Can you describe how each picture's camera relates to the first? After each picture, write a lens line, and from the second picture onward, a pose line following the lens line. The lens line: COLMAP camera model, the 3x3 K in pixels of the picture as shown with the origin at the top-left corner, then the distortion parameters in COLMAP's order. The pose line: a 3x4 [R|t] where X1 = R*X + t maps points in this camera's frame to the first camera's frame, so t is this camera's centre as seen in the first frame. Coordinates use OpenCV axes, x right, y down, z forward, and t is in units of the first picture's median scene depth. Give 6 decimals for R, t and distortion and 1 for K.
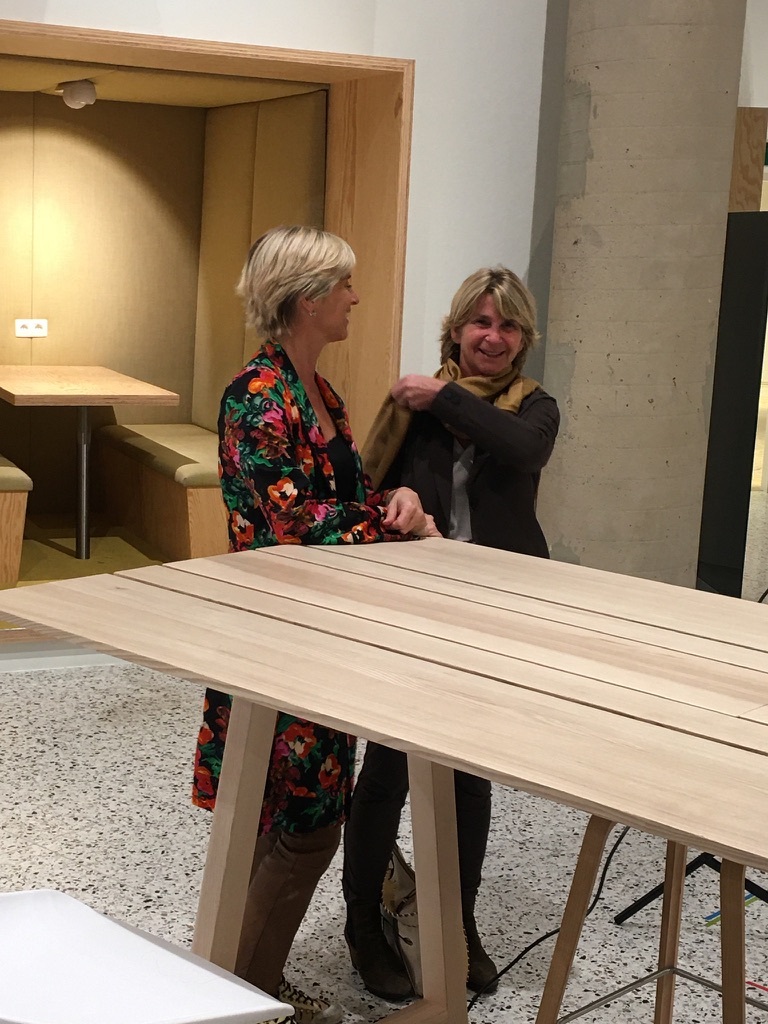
lens RADIAL K [[1573.1, 0, 383.5], [0, 1573.1, 508.0], [0, 0, 1]] dist [0.022358, 0.000000]
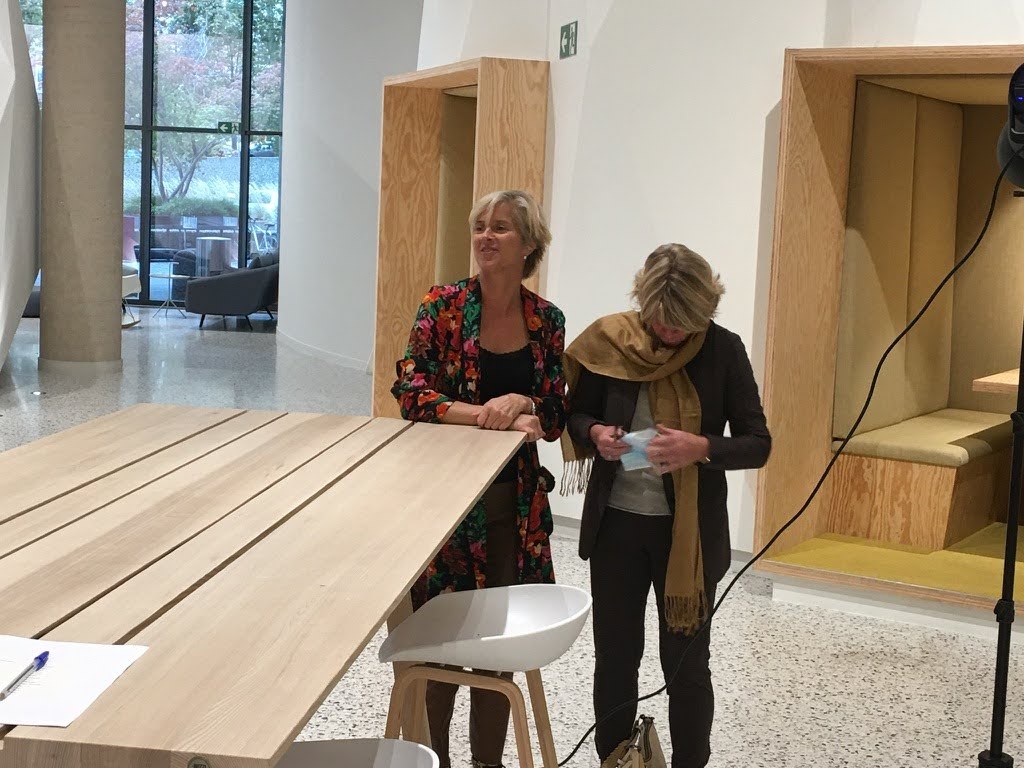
lens RADIAL K [[1573.1, 0, 509.8], [0, 1573.1, 386.4], [0, 0, 1]] dist [0.022358, 0.000000]
pose [[0.557139, 0.073006, -0.827204, 0.605377], [-0.159338, 0.987017, -0.020207, 0.006138], [0.814990, 0.143062, 0.561538, 0.163324]]
